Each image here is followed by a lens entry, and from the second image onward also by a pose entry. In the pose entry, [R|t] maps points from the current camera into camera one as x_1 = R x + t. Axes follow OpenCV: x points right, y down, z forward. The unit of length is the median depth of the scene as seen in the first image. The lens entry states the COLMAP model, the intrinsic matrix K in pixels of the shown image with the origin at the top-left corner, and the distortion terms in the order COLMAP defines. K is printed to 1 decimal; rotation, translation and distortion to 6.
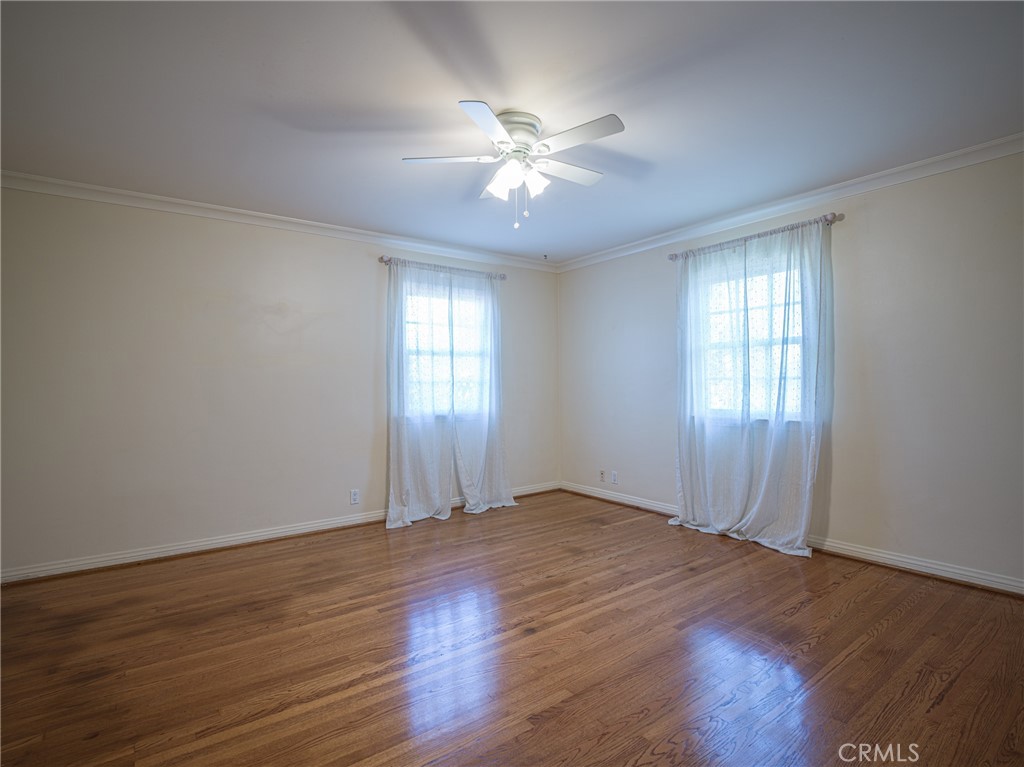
lens RADIAL K [[510.2, 0, 509.8], [0, 510.2, 382.4], [0, 0, 1]] dist [-0.002925, -0.019417]
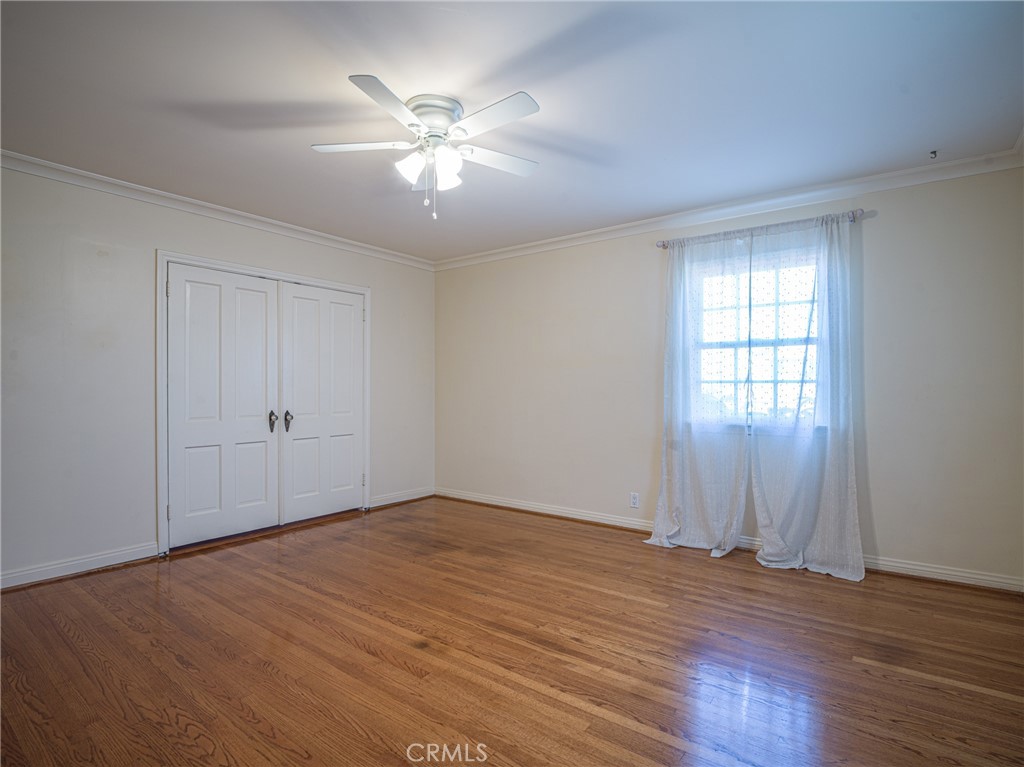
lens RADIAL K [[510.2, 0, 509.8], [0, 510.2, 382.4], [0, 0, 1]] dist [-0.002925, -0.019417]
pose [[0.293293, 0.000462, -0.956022, 0.594245], [-0.000877, 1.000000, 0.000214, 0.000993], [0.956022, 0.000776, 0.293293, 0.529872]]
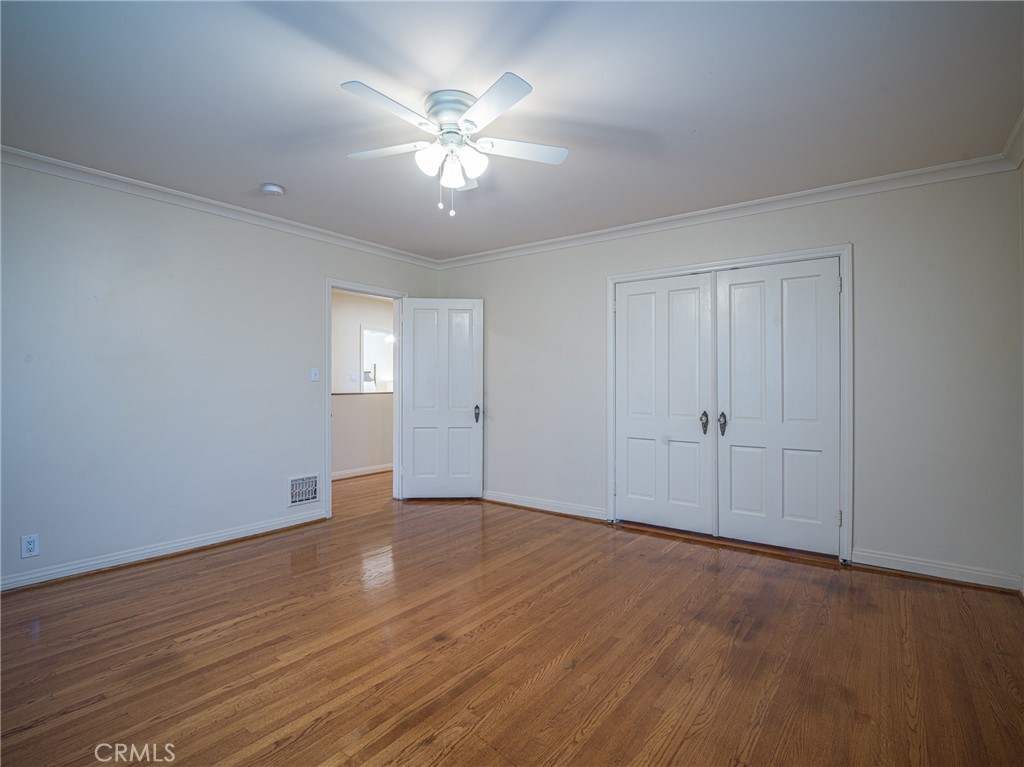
lens RADIAL K [[526.2, 0, 526.9], [0, 526.2, 383.6], [0, 0, 1]] dist [0.000584, -0.020942]
pose [[-0.949946, 0.008400, -0.312302, 0.115744], [0.009091, 0.999958, -0.000757, 0.002943], [0.312283, -0.003558, -0.949982, 1.208505]]
